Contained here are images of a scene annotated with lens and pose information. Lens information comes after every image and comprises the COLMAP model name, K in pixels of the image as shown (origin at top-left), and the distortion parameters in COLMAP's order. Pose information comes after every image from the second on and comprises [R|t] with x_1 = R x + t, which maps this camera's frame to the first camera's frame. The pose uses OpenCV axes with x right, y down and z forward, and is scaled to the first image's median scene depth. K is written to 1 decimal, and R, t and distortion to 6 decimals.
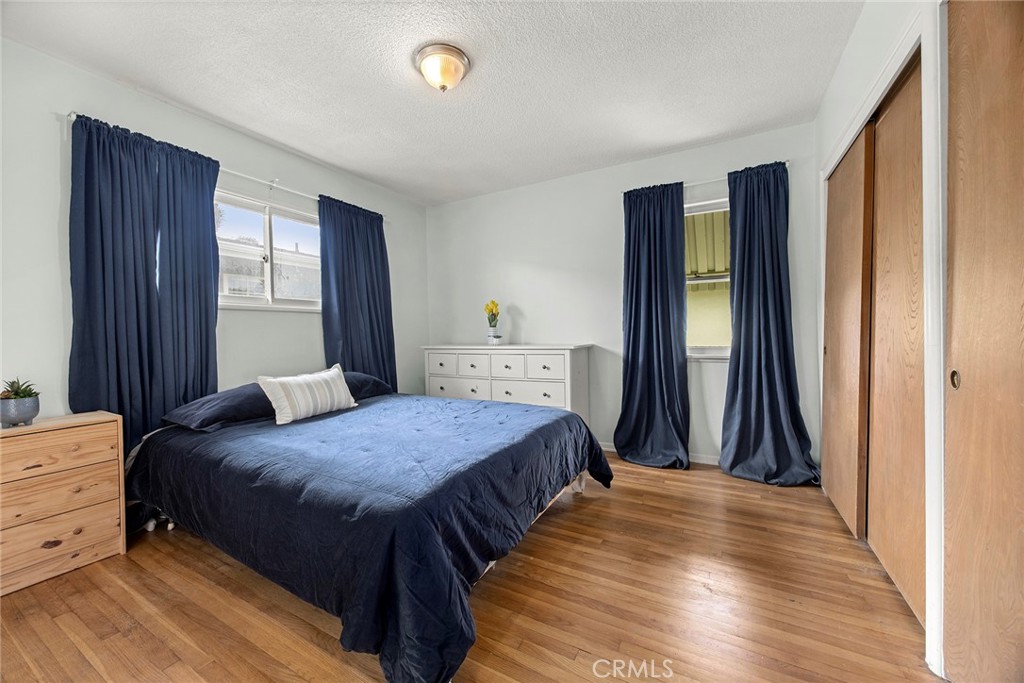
lens RADIAL K [[386.8, 0, 512.0], [0, 386.8, 341.5], [0, 0, 1]] dist [-0.000287, -0.000032]
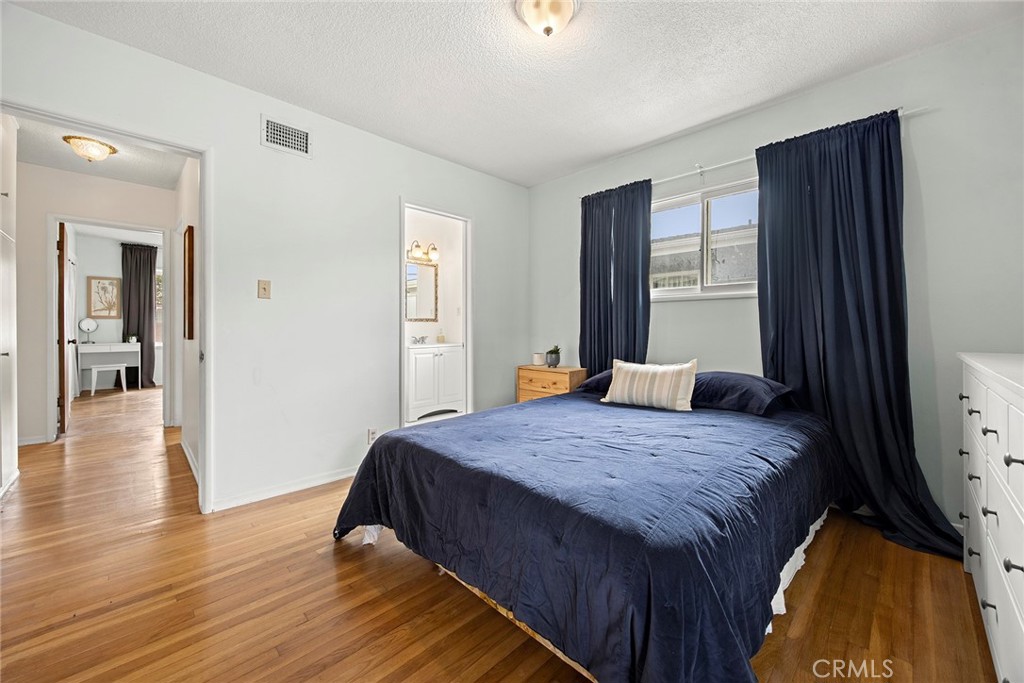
lens RADIAL K [[392.5, 0, 511.7], [0, 392.5, 328.9], [0, 0, 1]] dist [-0.000722, -0.000047]
pose [[-0.276069, 0.022893, -0.960865, 0.537930], [-0.019373, 0.999381, 0.029377, -0.028566], [0.960943, 0.026725, -0.275454, 0.938298]]
